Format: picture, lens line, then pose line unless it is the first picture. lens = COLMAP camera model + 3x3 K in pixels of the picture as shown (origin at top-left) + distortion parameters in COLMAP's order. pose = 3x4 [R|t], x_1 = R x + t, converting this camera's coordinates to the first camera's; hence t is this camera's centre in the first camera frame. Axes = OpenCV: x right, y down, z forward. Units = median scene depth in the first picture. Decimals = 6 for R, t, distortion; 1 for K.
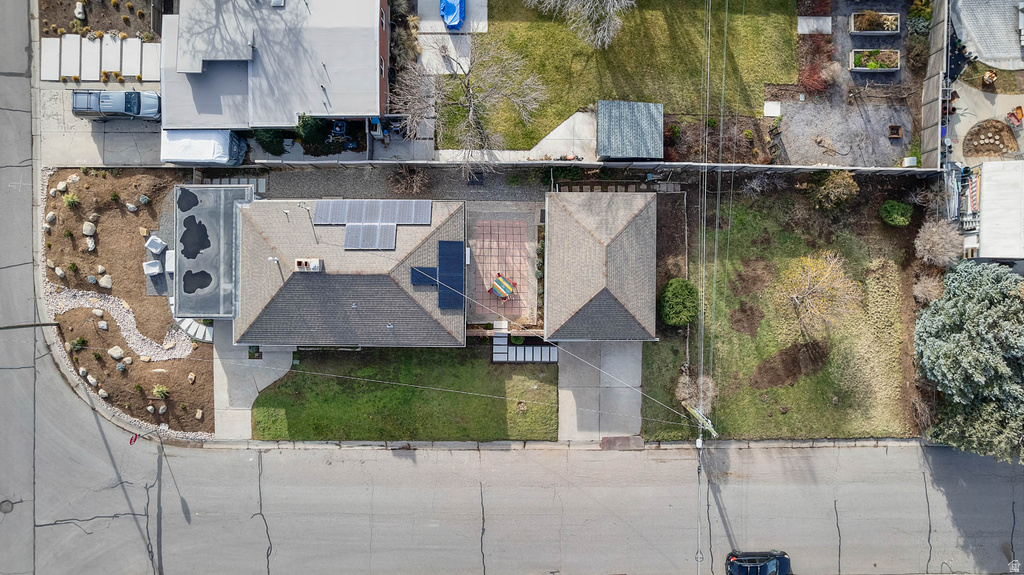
lens RADIAL K [[657.8, 0, 513.4], [0, 657.8, 290.4], [0, 0, 1]] dist [-0.082811, 0.080819]
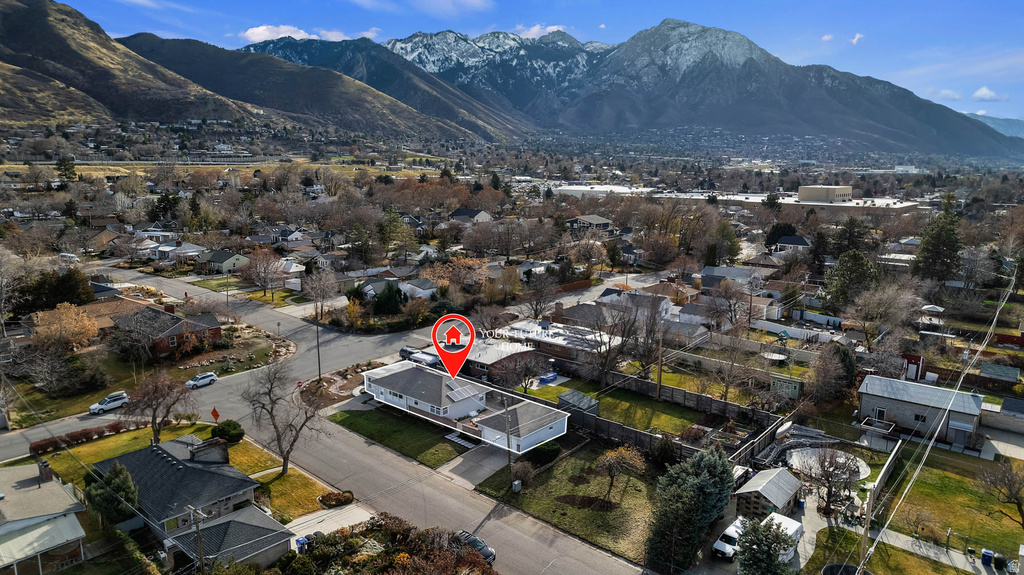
lens RADIAL K [[657.8, 0, 513.4], [0, 657.8, 290.4], [0, 0, 1]] dist [-0.082811, 0.080819]
pose [[0.761434, 0.119320, -0.637166, 1.185109], [-0.648228, 0.133542, -0.749645, 1.253494], [-0.004359, 0.983834, 0.179030, 0.294956]]
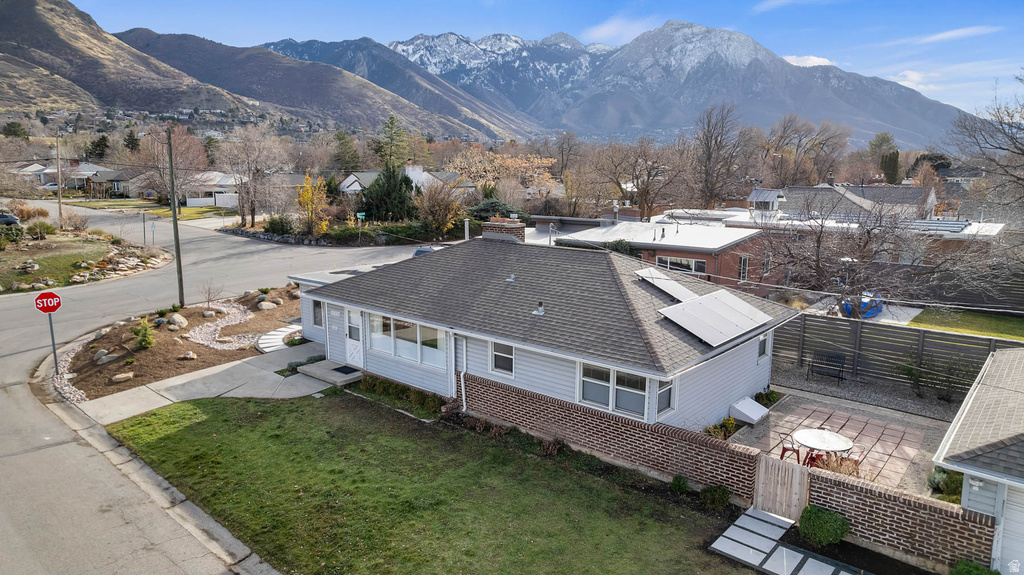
lens RADIAL K [[657.8, 0, 513.4], [0, 657.8, 290.4], [0, 0, 1]] dist [-0.082811, 0.080819]
pose [[0.760259, 0.114438, -0.639461, 0.073346], [-0.649610, 0.128547, -0.749321, 0.364356], [-0.003550, 0.985078, 0.172069, 0.837358]]
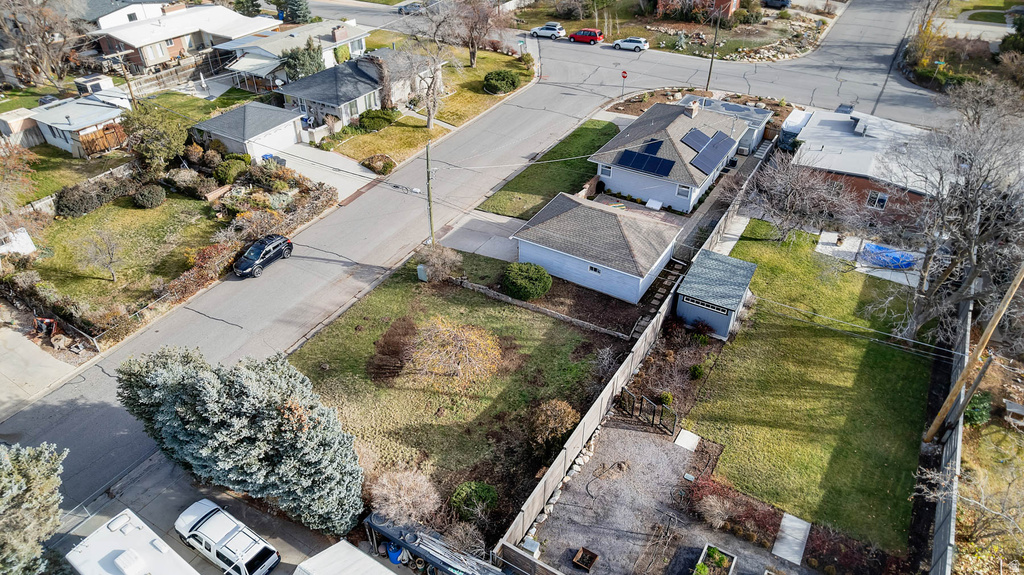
lens RADIAL K [[657.8, 0, 513.4], [0, 657.8, 290.4], [0, 0, 1]] dist [-0.082811, 0.080819]
pose [[-0.518527, 0.504863, -0.690103, 0.925664], [-0.855016, -0.314431, 0.412408, -0.362361], [-0.008780, 0.803894, 0.594707, 0.427610]]
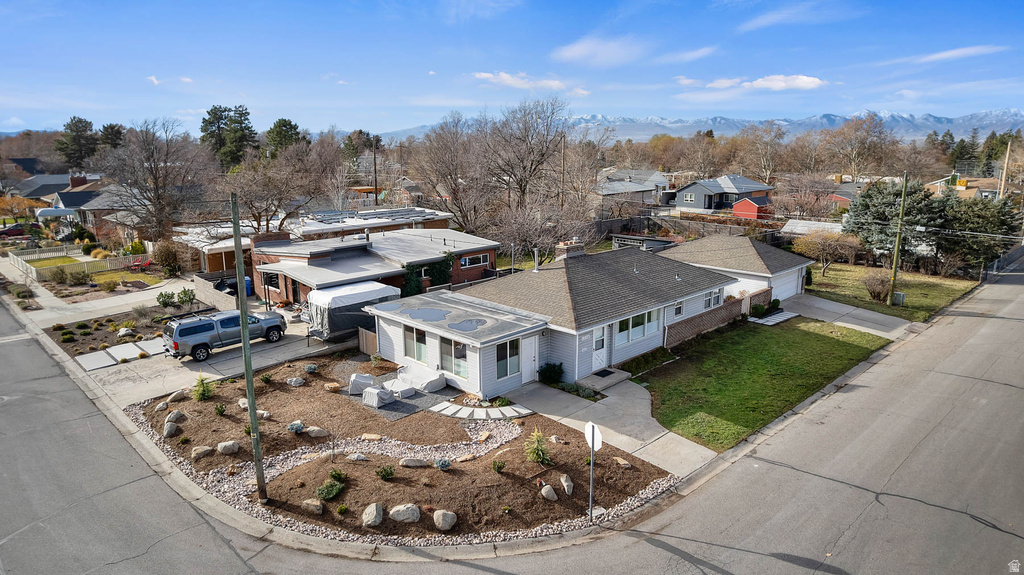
lens RADIAL K [[657.8, 0, 513.4], [0, 657.8, 290.4], [0, 0, 1]] dist [-0.082811, 0.080819]
pose [[0.704615, -0.165739, 0.689962, -0.861164], [0.709518, 0.150801, -0.688362, 0.453381], [0.010041, 0.974571, 0.223852, 0.755757]]
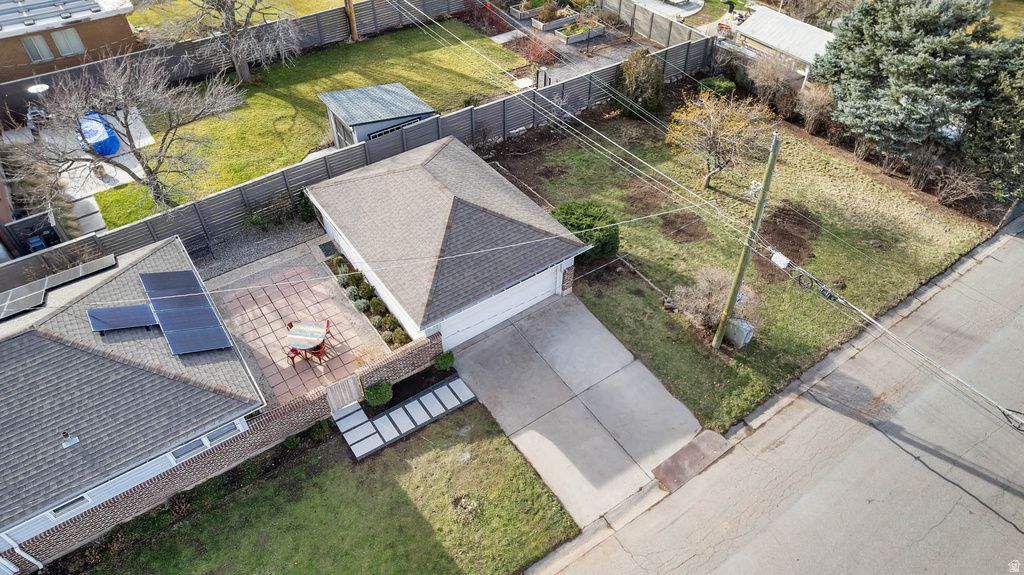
lens RADIAL K [[657.8, 0, 513.4], [0, 657.8, 290.4], [0, 0, 1]] dist [-0.082811, 0.080819]
pose [[0.811225, -0.409194, 0.417701, -0.084371], [0.584721, 0.562781, -0.584277, 0.371145], [0.004008, 0.718218, 0.695806, 0.597965]]
